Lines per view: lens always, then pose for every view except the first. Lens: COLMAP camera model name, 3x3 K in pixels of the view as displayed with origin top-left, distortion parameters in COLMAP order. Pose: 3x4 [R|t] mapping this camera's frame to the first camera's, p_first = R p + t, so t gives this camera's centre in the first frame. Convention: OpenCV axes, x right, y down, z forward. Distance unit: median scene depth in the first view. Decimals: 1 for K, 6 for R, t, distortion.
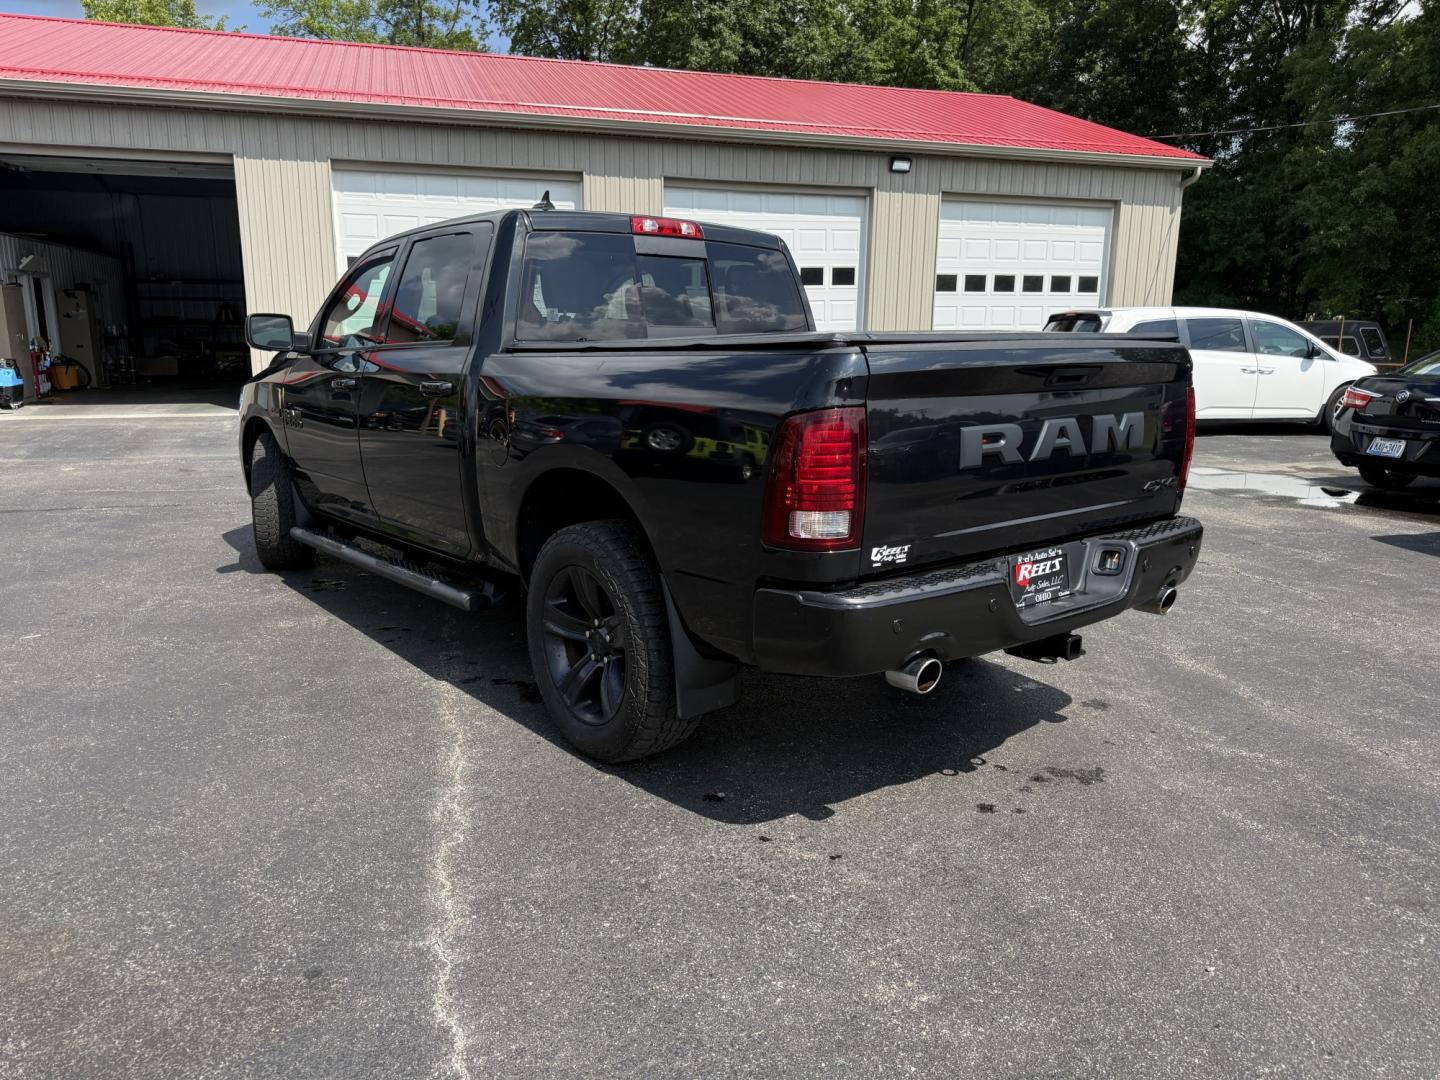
lens RADIAL K [[1044.1, 0, 736.7], [0, 1044.1, 536.0], [0, 0, 1]] dist [0.016817, -0.019586]
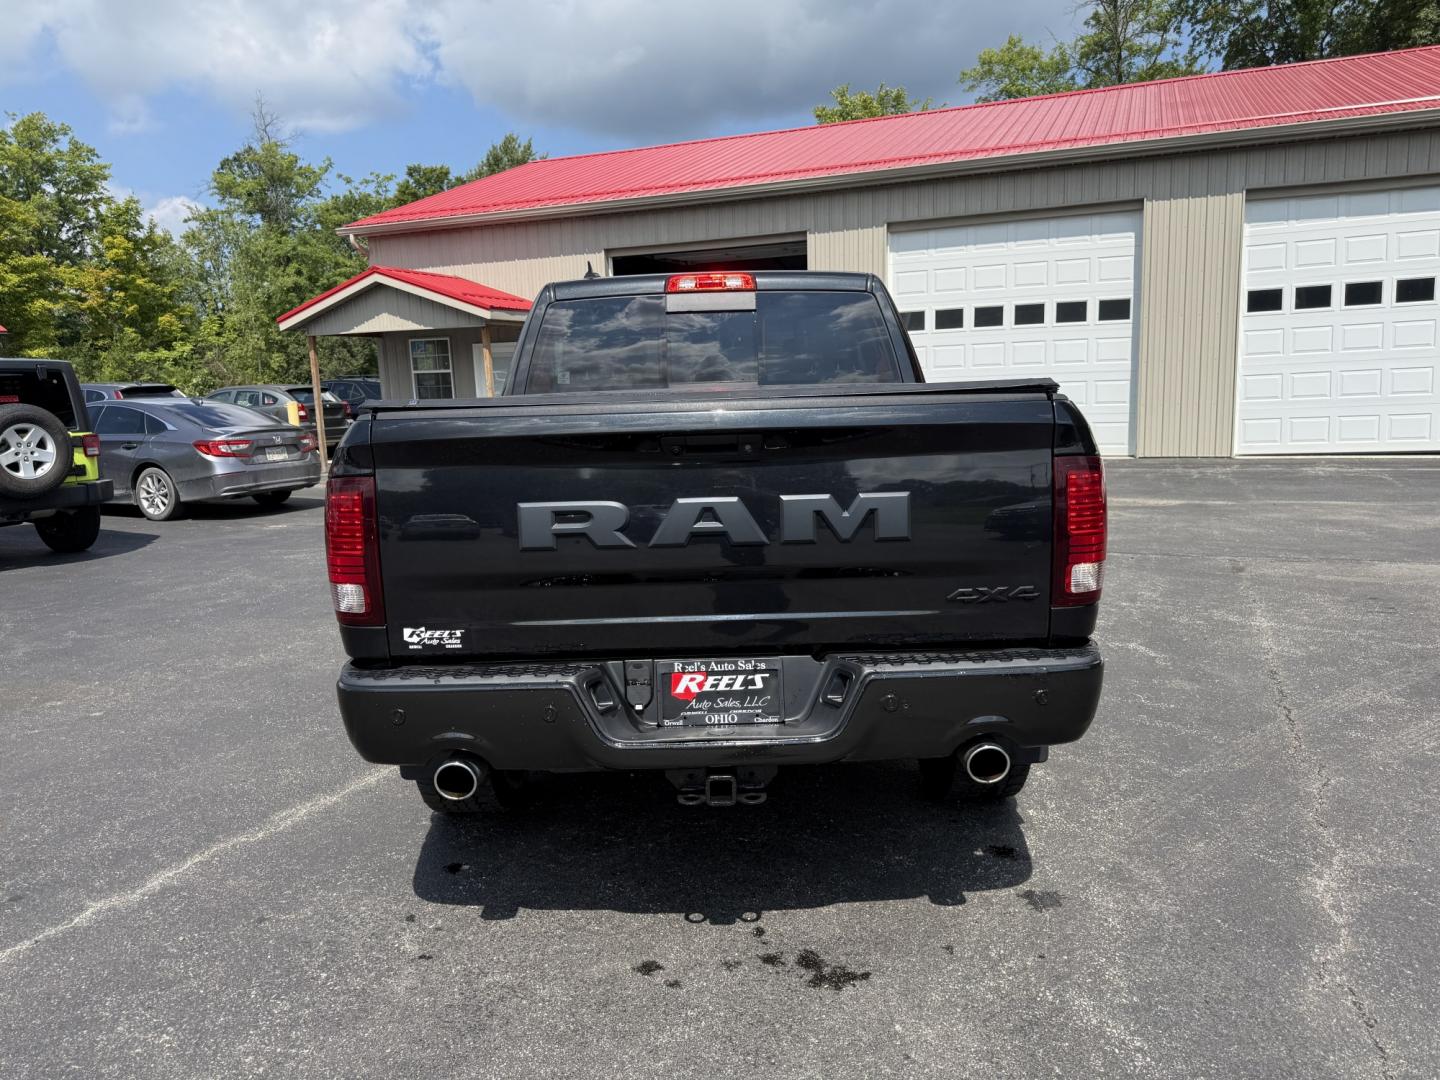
lens RADIAL K [[1025.9, 0, 714.1], [0, 1025.9, 514.9], [0, 0, 1]] dist [0.098527, -0.118706]
pose [[0.766936, 0.051971, -0.639616, 0.190551], [-0.088679, 0.995736, -0.025425, -0.018459], [0.635567, 0.076220, 0.768274, 0.093751]]
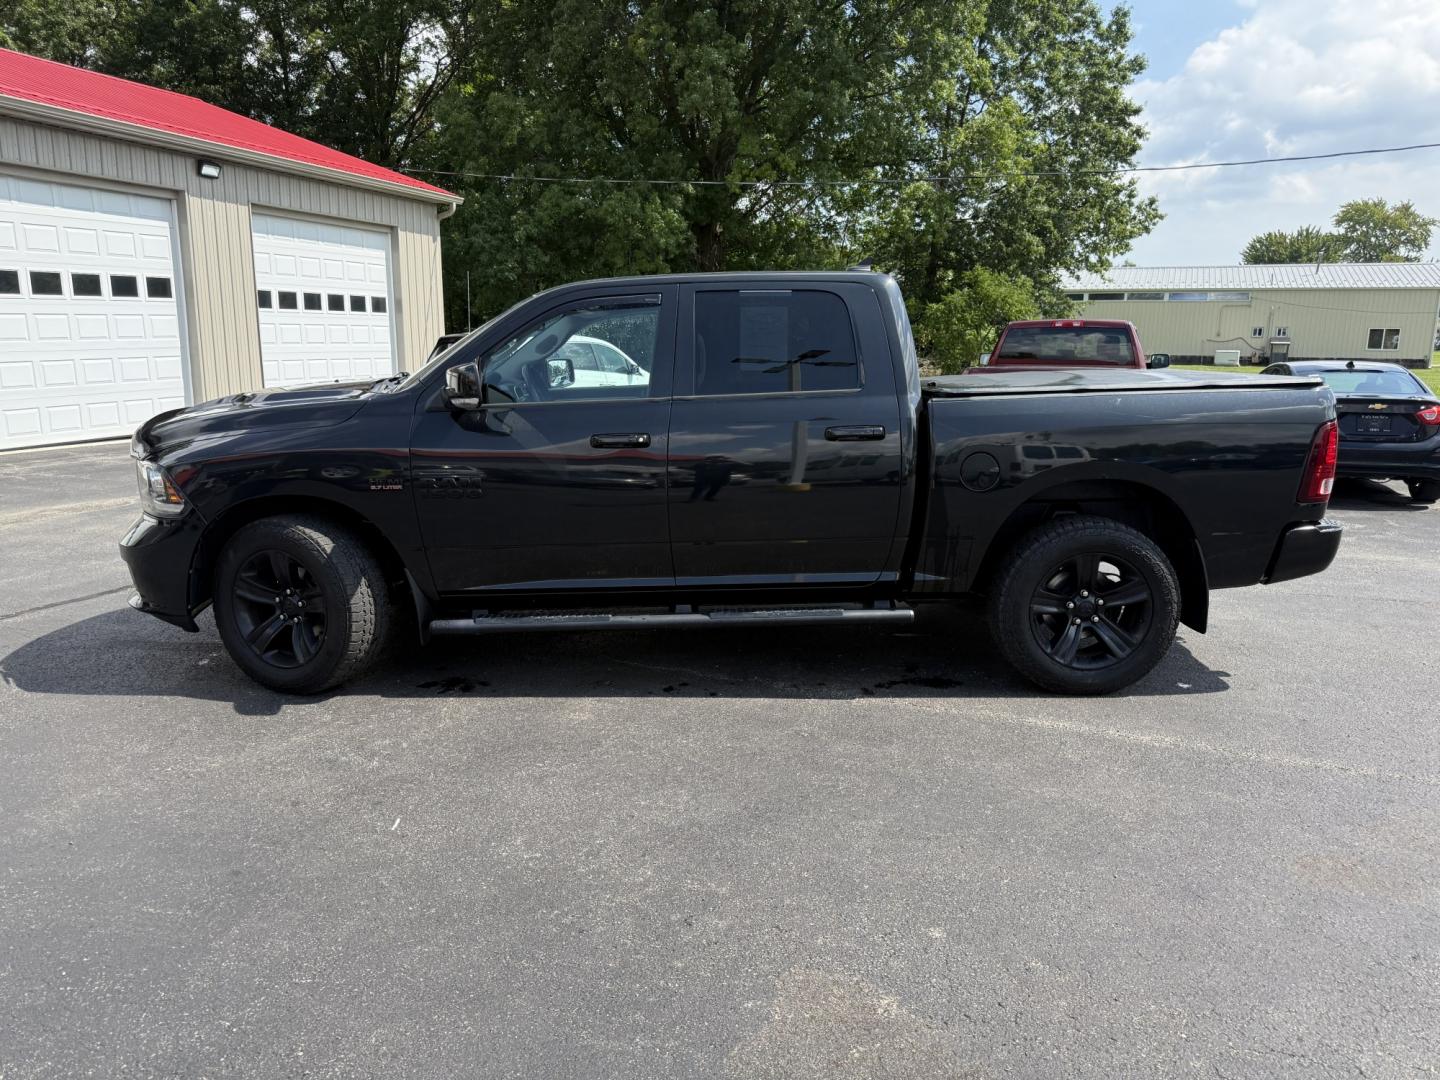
lens RADIAL K [[1025.9, 0, 714.1], [0, 1025.9, 514.9], [0, 0, 1]] dist [0.098527, -0.118706]
pose [[0.626311, -0.134679, 0.767851, -0.386303], [0.153662, 0.986968, 0.047774, -0.041288], [-0.764279, 0.088069, 0.638844, 0.132942]]
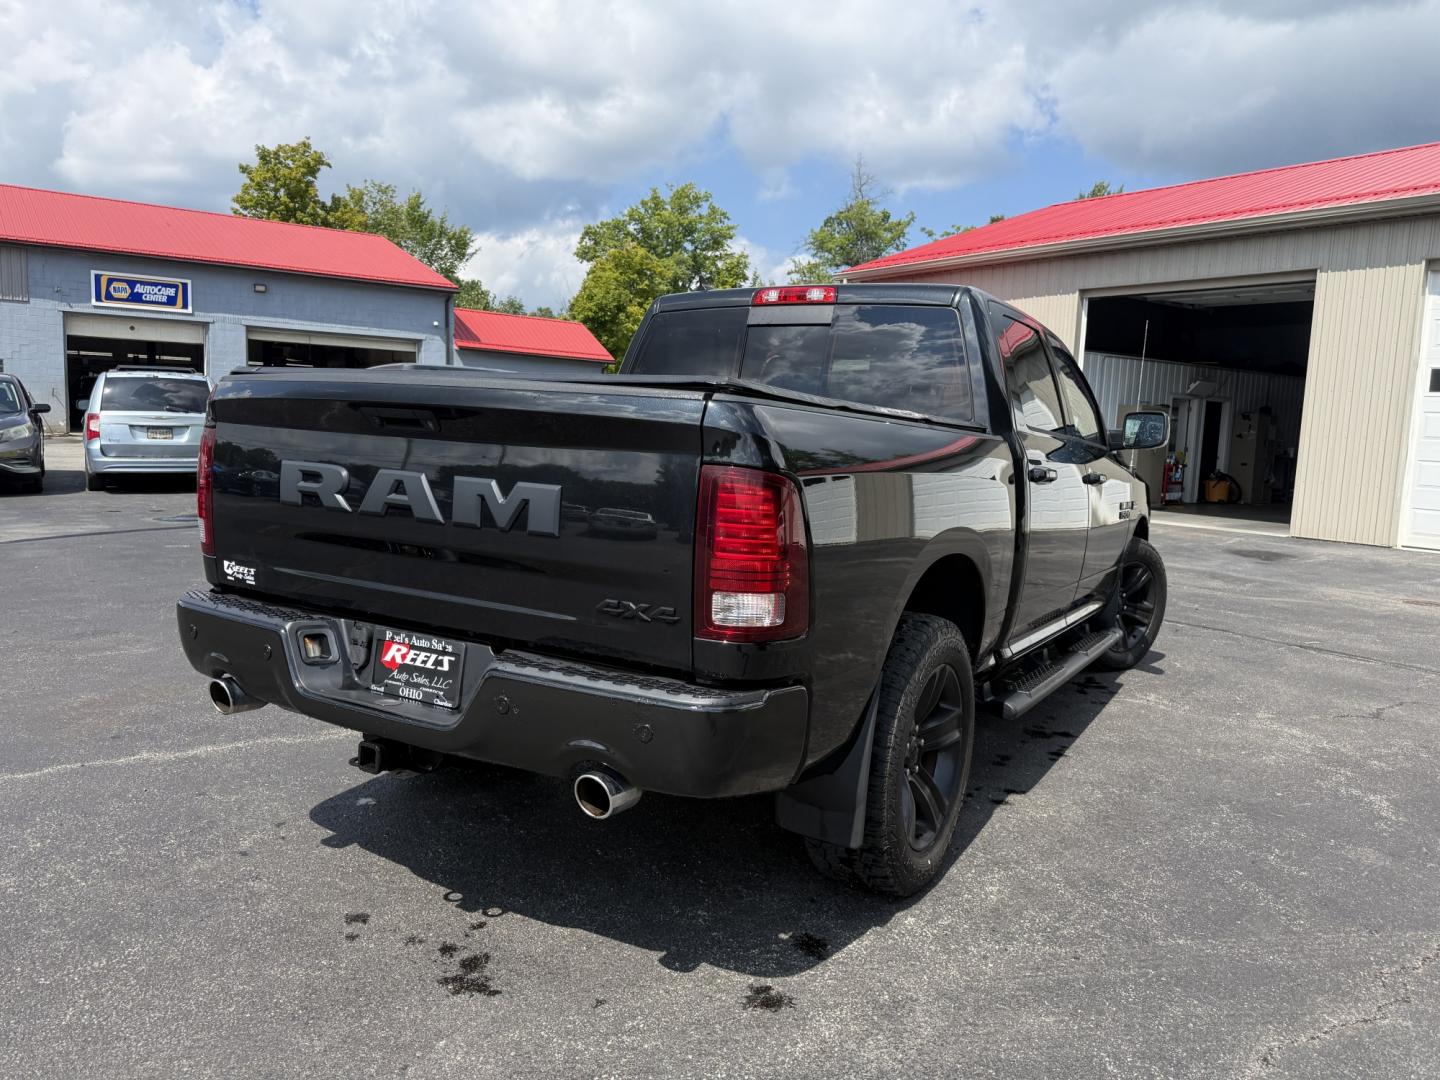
lens RADIAL K [[1031.0, 0, 722.4], [0, 1031.0, 524.4], [0, 0, 1]] dist [0.070113, -0.108021]
pose [[0.335404, 0.098603, -0.936900, 0.270004], [-0.226716, 0.973728, 0.021316, -0.033921], [0.914387, 0.205260, 0.348947, 0.223061]]
